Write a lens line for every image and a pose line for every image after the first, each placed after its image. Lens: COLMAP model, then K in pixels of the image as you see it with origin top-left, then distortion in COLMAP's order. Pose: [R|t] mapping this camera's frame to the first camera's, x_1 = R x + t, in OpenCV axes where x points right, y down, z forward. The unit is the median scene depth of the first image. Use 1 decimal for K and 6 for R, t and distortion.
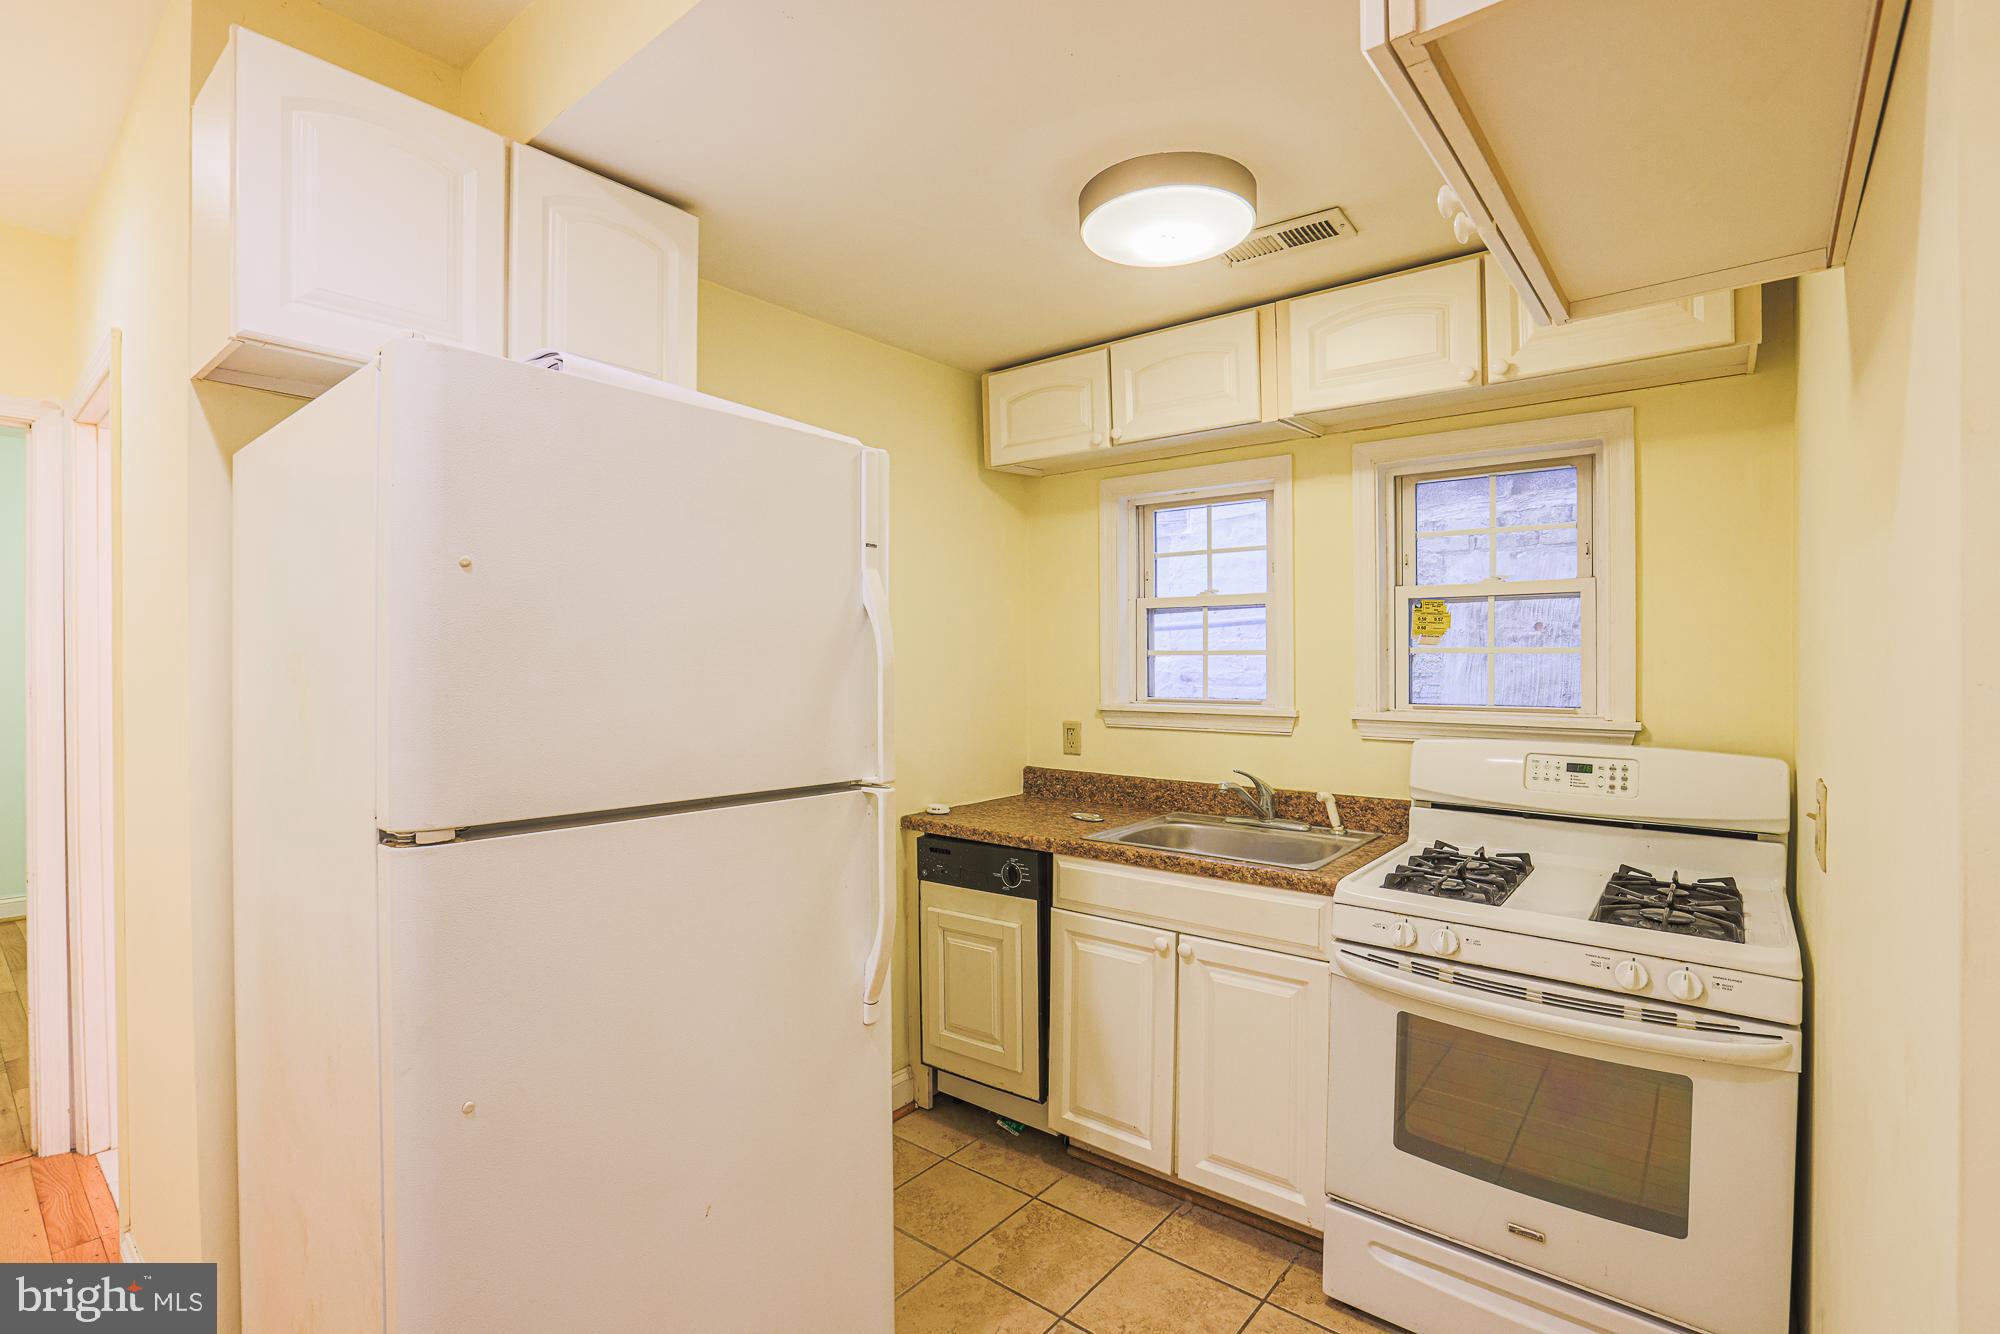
lens RADIAL K [[958.0, 0, 1071.7], [0, 958.0, 663.6], [0, 0, 1]] dist [-0.061201, 0.033416]
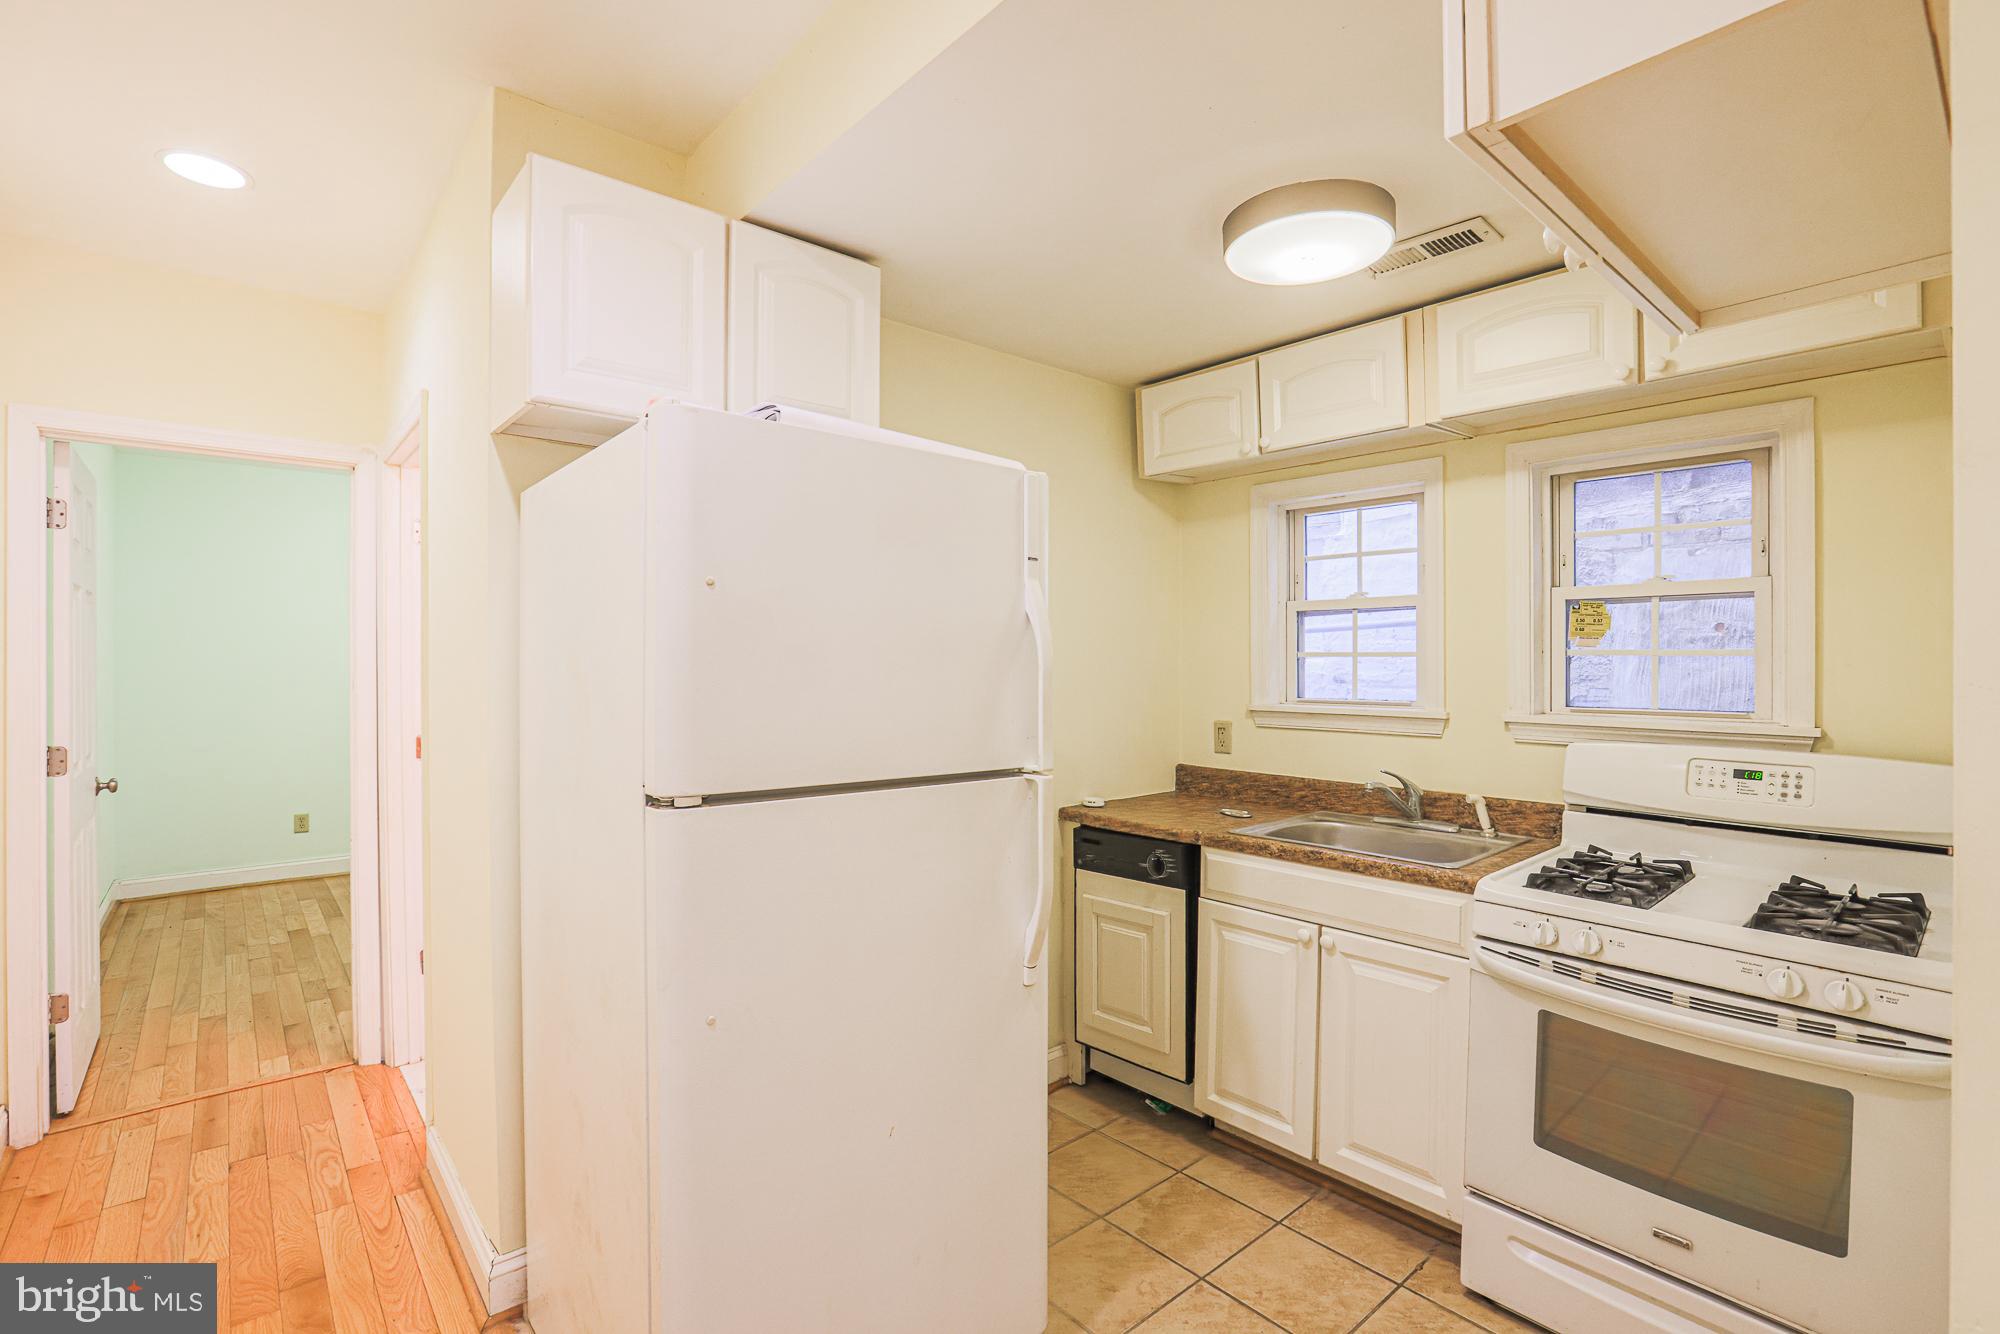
lens RADIAL K [[990.7, 0, 1043.8], [0, 990.7, 665.9], [0, 0, 1]] dist [-0.051107, 0.020763]
pose [[0.981442, 0.003121, -0.191733, 0.021240], [-0.002942, 0.999995, 0.001218, 0.000523], [0.191736, -0.000632, 0.981446, -0.110012]]
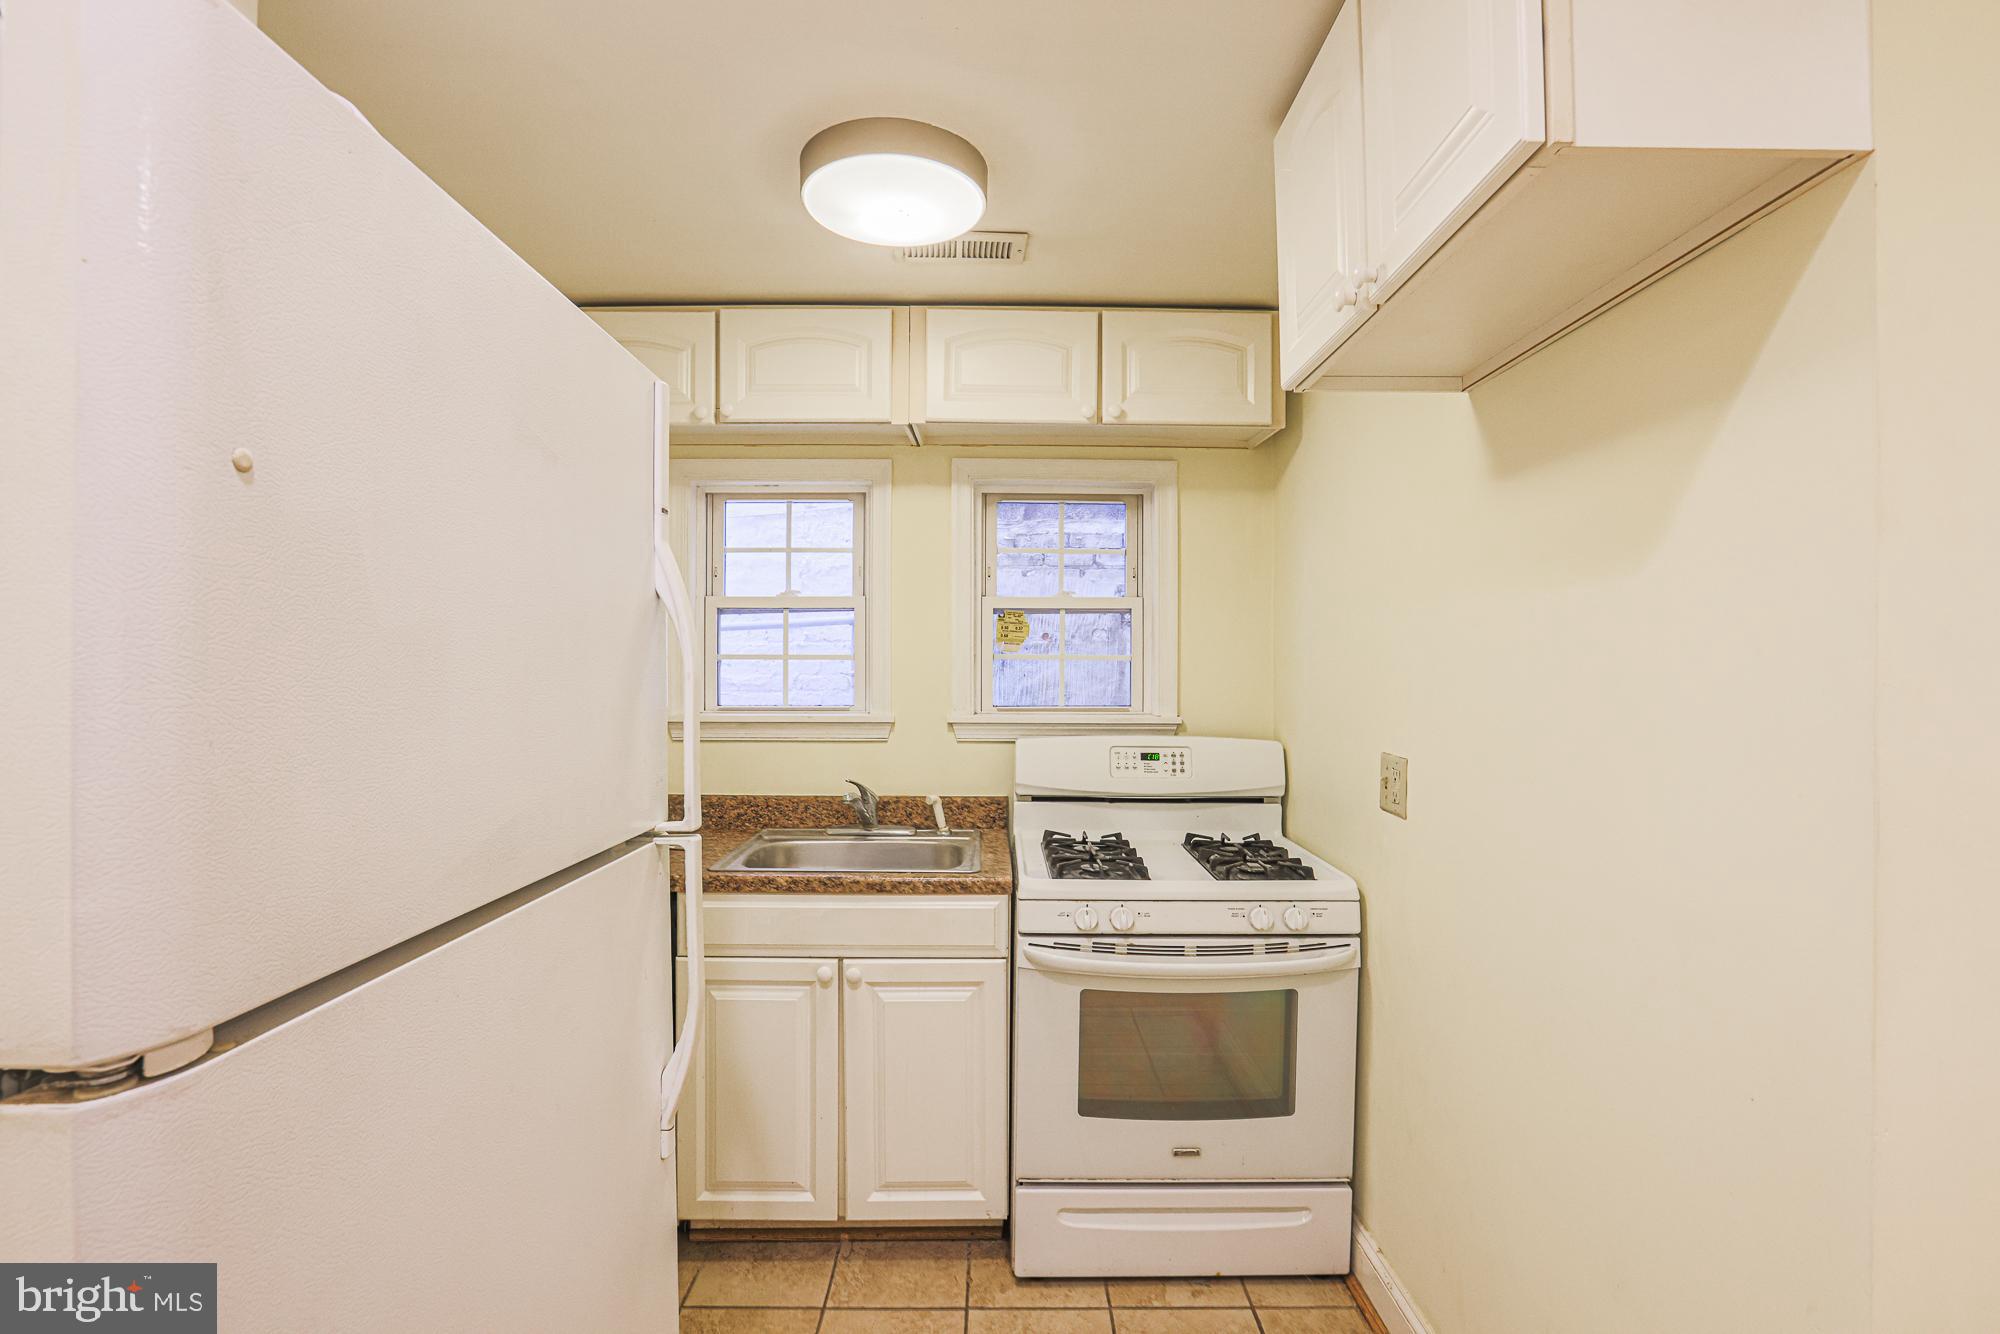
lens RADIAL K [[922.8, 0, 996.8], [0, 922.8, 663.2], [0, 0, 1]] dist [-0.062627, 0.025714]
pose [[0.774570, 0.003706, 0.632477, -0.347987], [-0.001250, 0.999990, -0.004329, -0.002162], [-0.632487, 0.002562, 0.774567, 0.216257]]
